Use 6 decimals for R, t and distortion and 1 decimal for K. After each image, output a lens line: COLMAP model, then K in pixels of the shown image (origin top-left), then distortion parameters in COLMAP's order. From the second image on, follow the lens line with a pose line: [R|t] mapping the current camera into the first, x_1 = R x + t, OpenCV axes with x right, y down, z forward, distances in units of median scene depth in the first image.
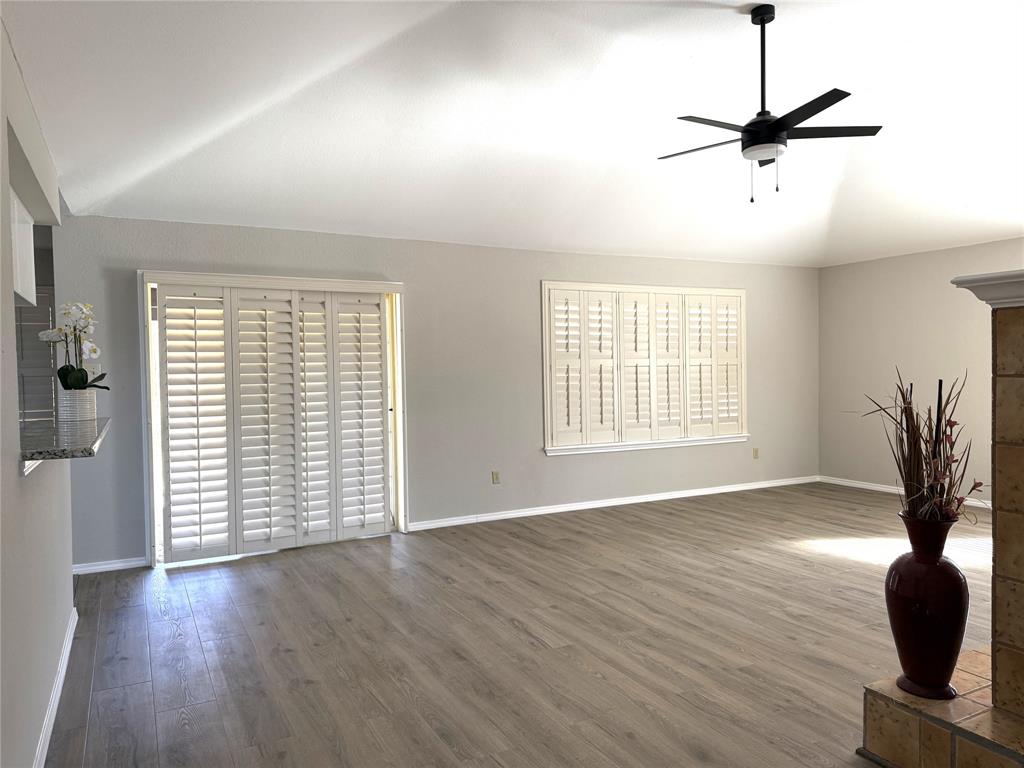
lens RADIAL K [[722.4, 0, 514.6], [0, 722.4, 385.9], [0, 0, 1]] dist [0.092279, -0.128975]
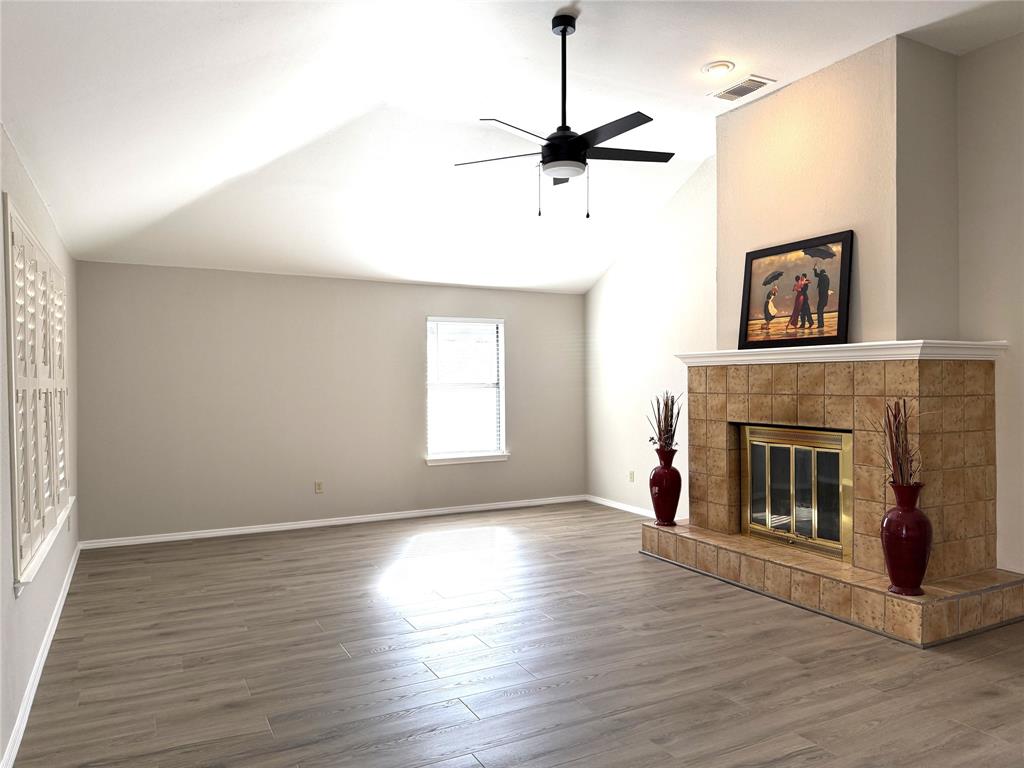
lens RADIAL K [[722.4, 0, 514.6], [0, 722.4, 385.9], [0, 0, 1]] dist [0.092279, -0.128975]
pose [[0.011058, 0.009909, 0.999890, -0.625485], [0.036659, 0.999275, -0.010308, -0.026191], [-0.999267, 0.036769, 0.010687, 1.093193]]
